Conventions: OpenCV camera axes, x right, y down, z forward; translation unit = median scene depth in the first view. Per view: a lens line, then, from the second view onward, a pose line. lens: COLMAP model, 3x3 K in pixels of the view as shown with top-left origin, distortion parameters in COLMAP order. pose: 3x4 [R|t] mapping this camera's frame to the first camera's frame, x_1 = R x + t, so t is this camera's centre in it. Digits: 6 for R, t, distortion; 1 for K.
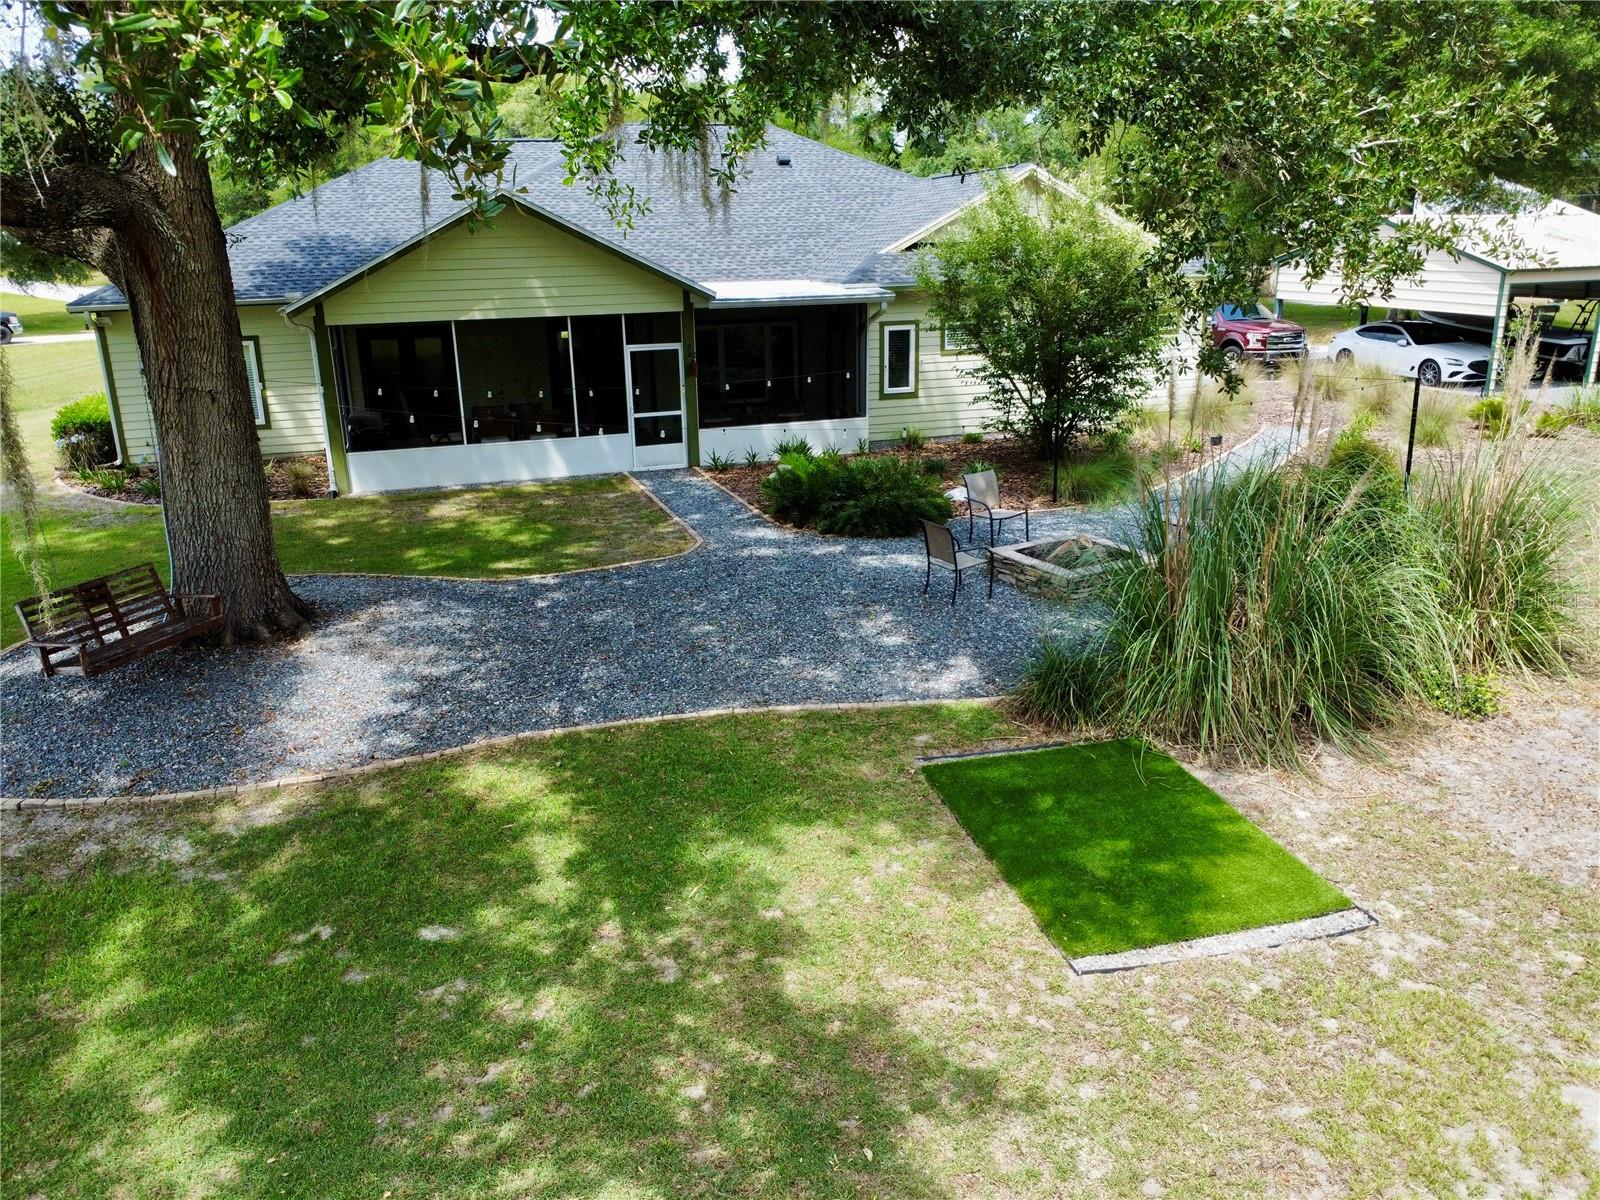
lens RADIAL K [[1158.1, 0, 802.3], [0, 1158.1, 594.9], [0, 0, 1]] dist [-0.034872, 0.000820]
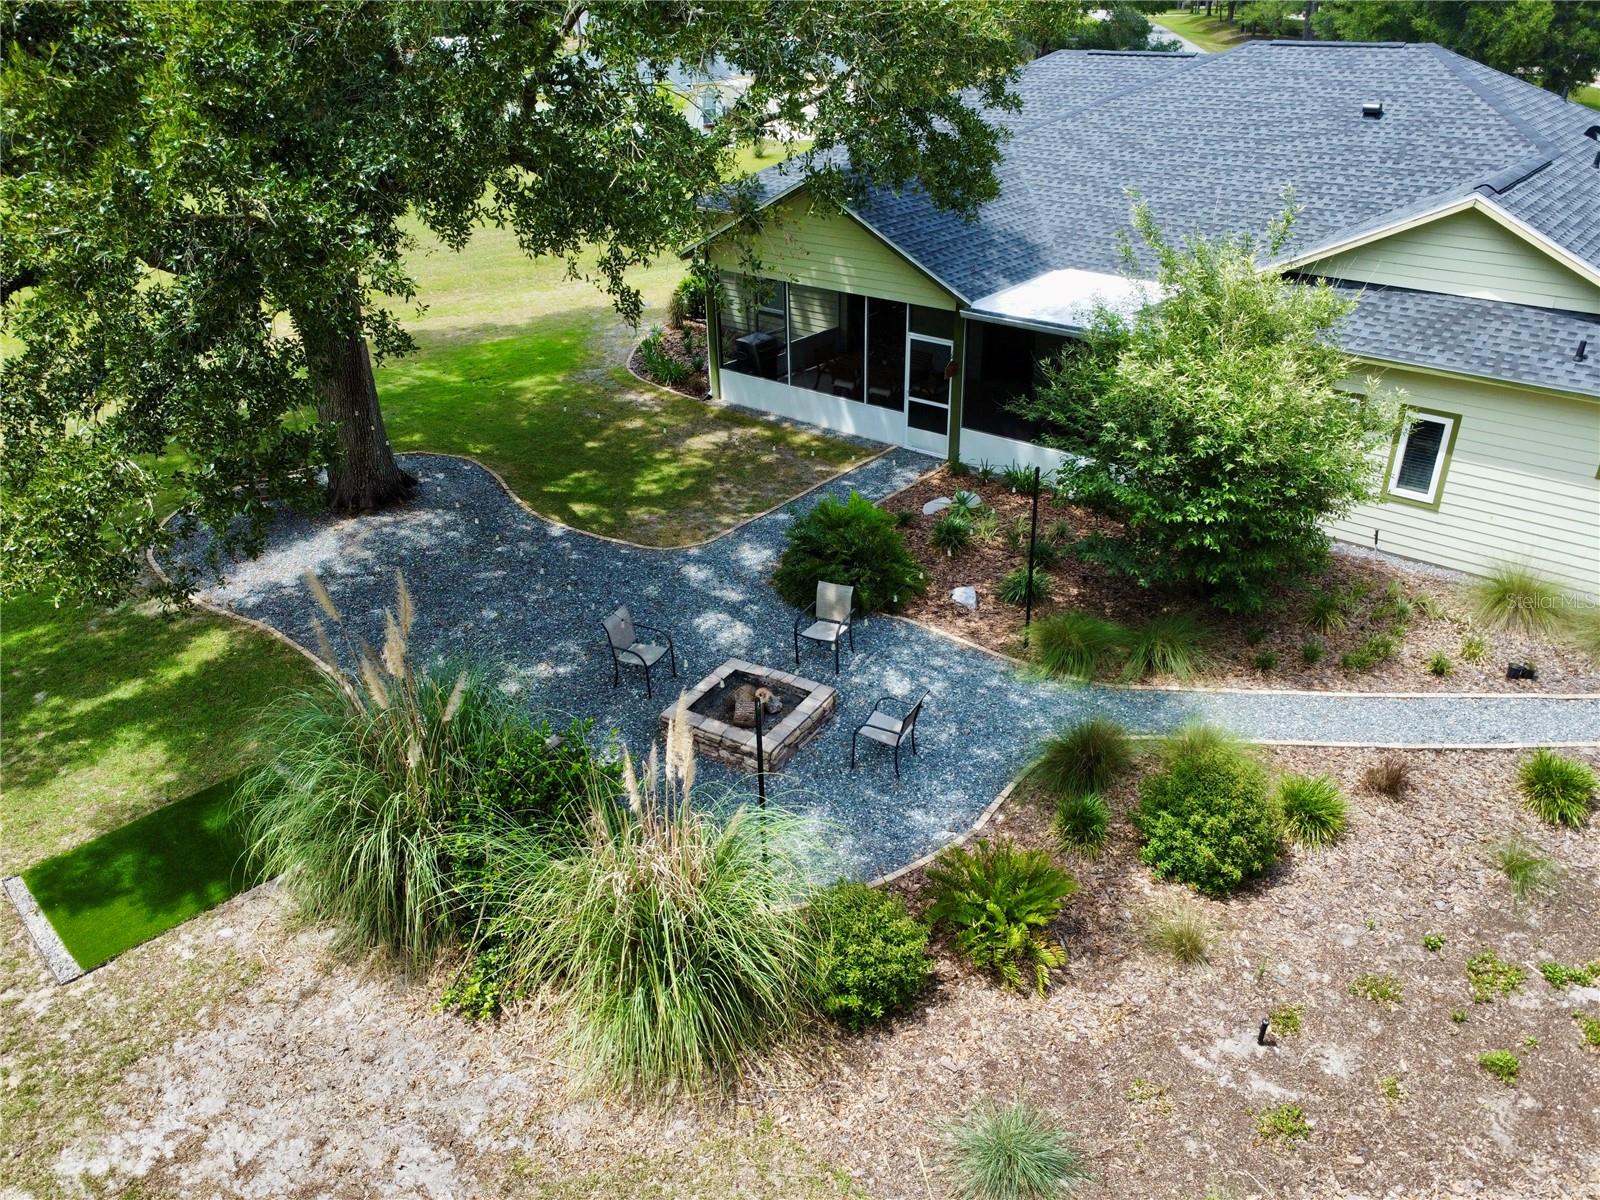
lens RADIAL K [[1158.1, 0, 802.3], [0, 1158.1, 594.9], [0, 0, 1]] dist [-0.034872, 0.000820]
pose [[0.531543, 0.403983, -0.744486, 0.677988], [-0.244787, 0.914697, 0.321574, -0.316245], [0.810890, 0.011310, 0.585090, 0.323198]]
